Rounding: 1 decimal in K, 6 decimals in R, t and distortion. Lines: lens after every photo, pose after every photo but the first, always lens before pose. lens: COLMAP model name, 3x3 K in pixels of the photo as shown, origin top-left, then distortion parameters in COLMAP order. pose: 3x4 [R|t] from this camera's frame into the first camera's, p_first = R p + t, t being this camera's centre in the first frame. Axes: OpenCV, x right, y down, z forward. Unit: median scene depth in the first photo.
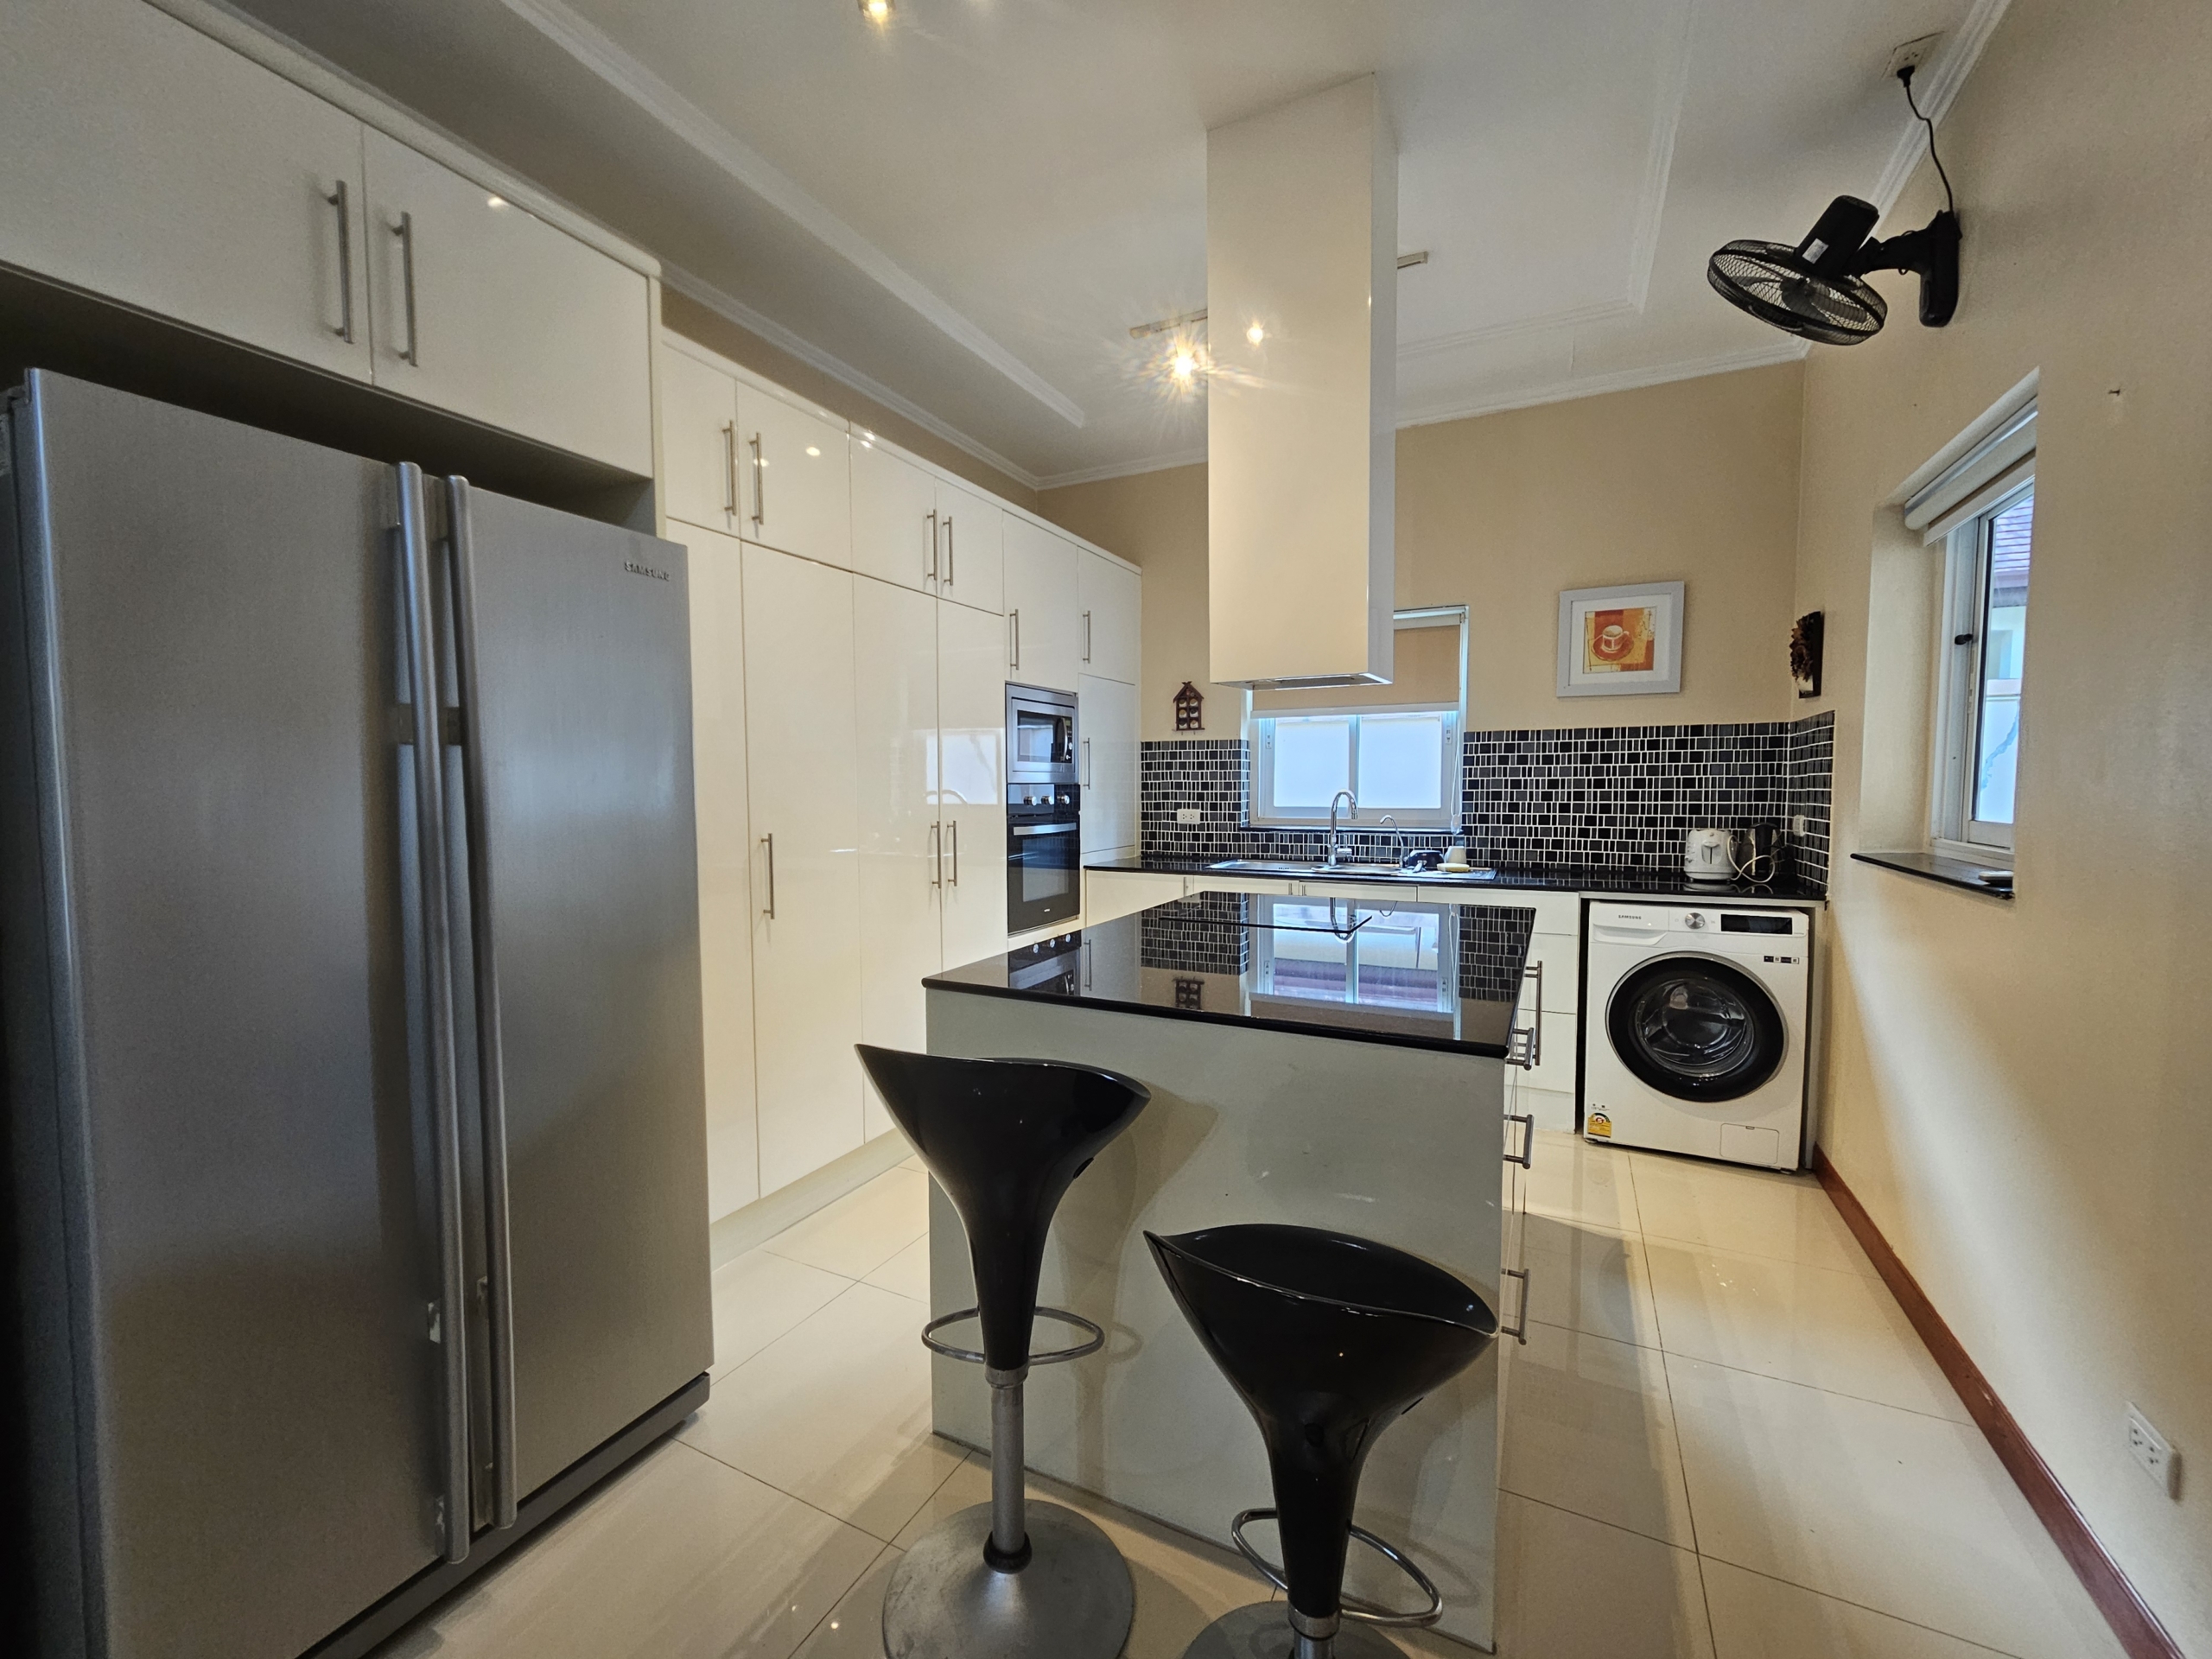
lens RADIAL K [[904.9, 0, 1088.6], [0, 904.9, 839.6], [0, 0, 1]] dist [-0.001516, -0.001774]
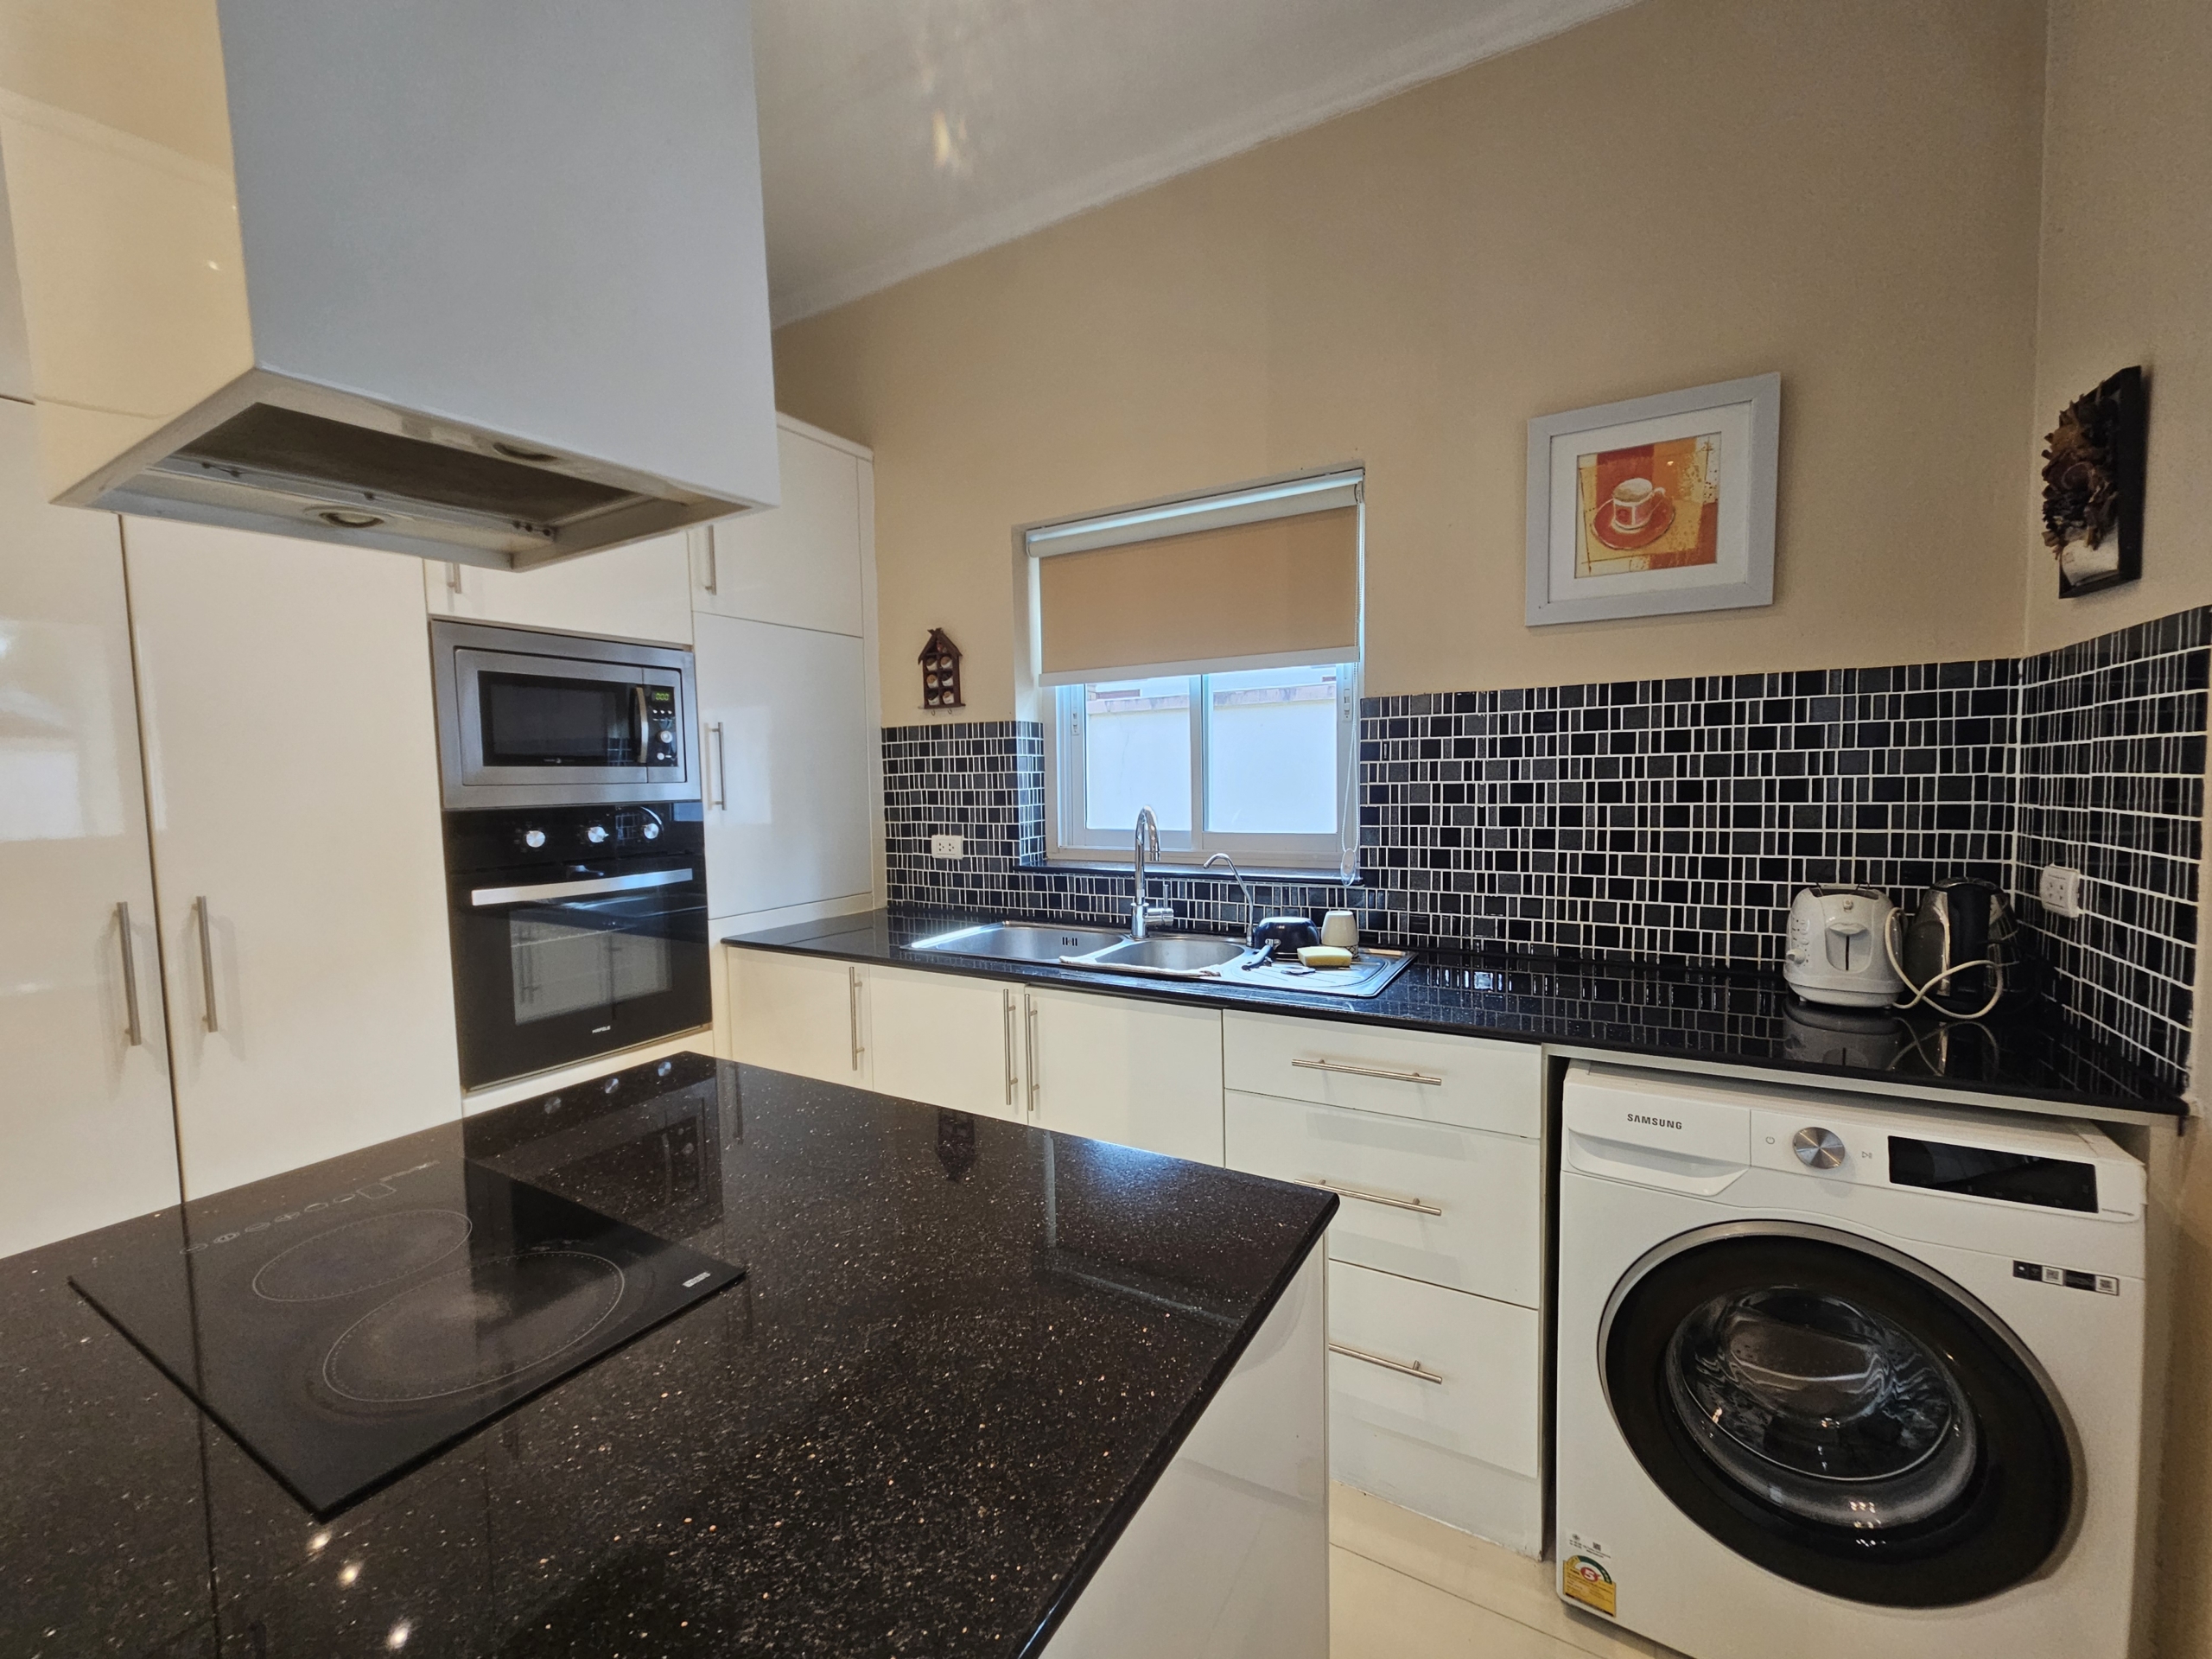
lens RADIAL K [[904.9, 0, 1094.8], [0, 904.9, 835.7], [0, 0, 1]] dist [-0.001516, -0.001774]
pose [[0.998152, -0.010284, -0.059897, 0.307202], [0.010594, 0.999932, 0.004855, -0.043350], [0.059843, -0.005480, 0.998193, 0.476125]]
